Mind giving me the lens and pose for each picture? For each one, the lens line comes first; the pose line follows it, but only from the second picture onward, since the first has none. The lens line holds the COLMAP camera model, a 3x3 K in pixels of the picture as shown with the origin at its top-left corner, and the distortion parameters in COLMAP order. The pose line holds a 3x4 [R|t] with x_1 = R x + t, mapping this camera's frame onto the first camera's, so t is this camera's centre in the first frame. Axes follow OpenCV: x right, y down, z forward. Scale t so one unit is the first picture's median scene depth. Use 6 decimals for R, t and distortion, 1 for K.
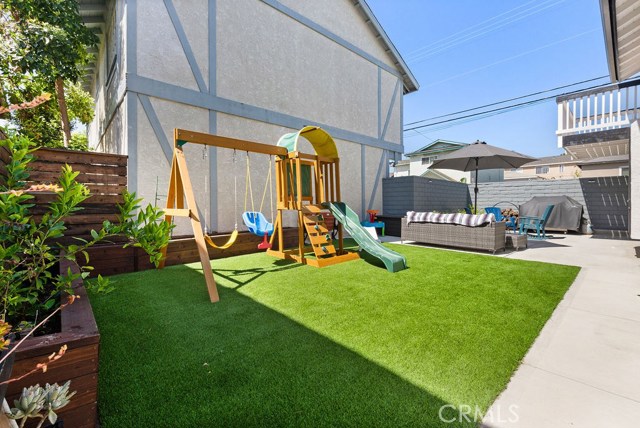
lens RADIAL K [[276.9, 0, 318.1], [0, 276.9, 212.4], [0, 0, 1]] dist [0.002711, -0.000485]
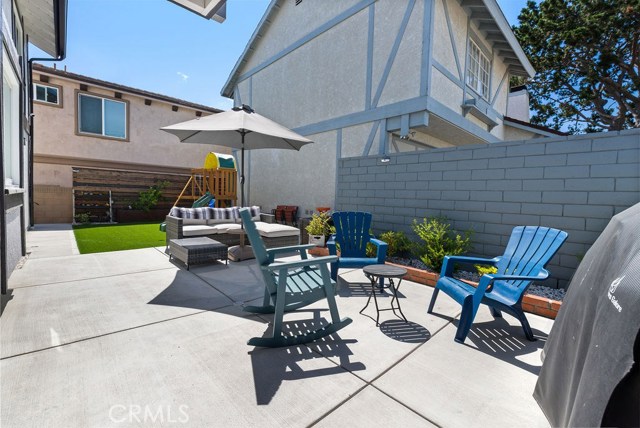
lens RADIAL K [[276.9, 0, 318.1], [0, 276.9, 212.4], [0, 0, 1]] dist [0.002711, -0.000485]
pose [[0.010941, 0.062112, -0.998009, 1.549730], [-0.057901, 0.996434, 0.061379, -0.064425], [0.998262, 0.057114, 0.014498, 1.447088]]
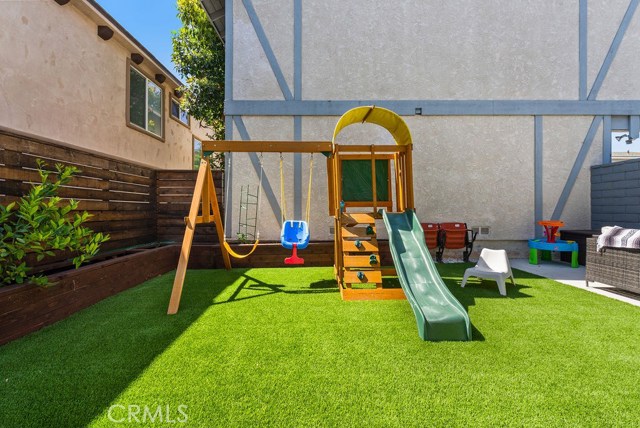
lens RADIAL K [[276.9, 0, 318.1], [0, 276.9, 212.4], [0, 0, 1]] dist [0.002711, -0.000485]
pose [[0.741848, 0.010124, -0.670491, 0.332952], [-0.020557, 0.999759, -0.007649, -0.016978], [0.670252, 0.019458, 0.741878, 0.318249]]
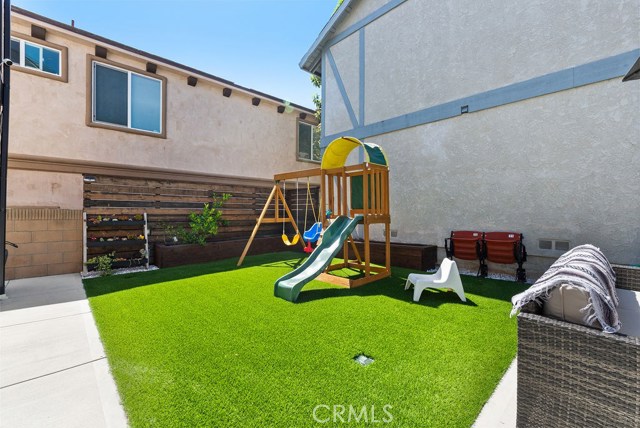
lens RADIAL K [[276.9, 0, 318.1], [0, 276.9, 212.4], [0, 0, 1]] dist [0.002711, -0.000485]
pose [[0.014643, 0.007805, -0.999862, 0.827455], [-0.029009, 0.999552, 0.007377, -0.045970], [0.999472, 0.028897, 0.014862, 0.785771]]
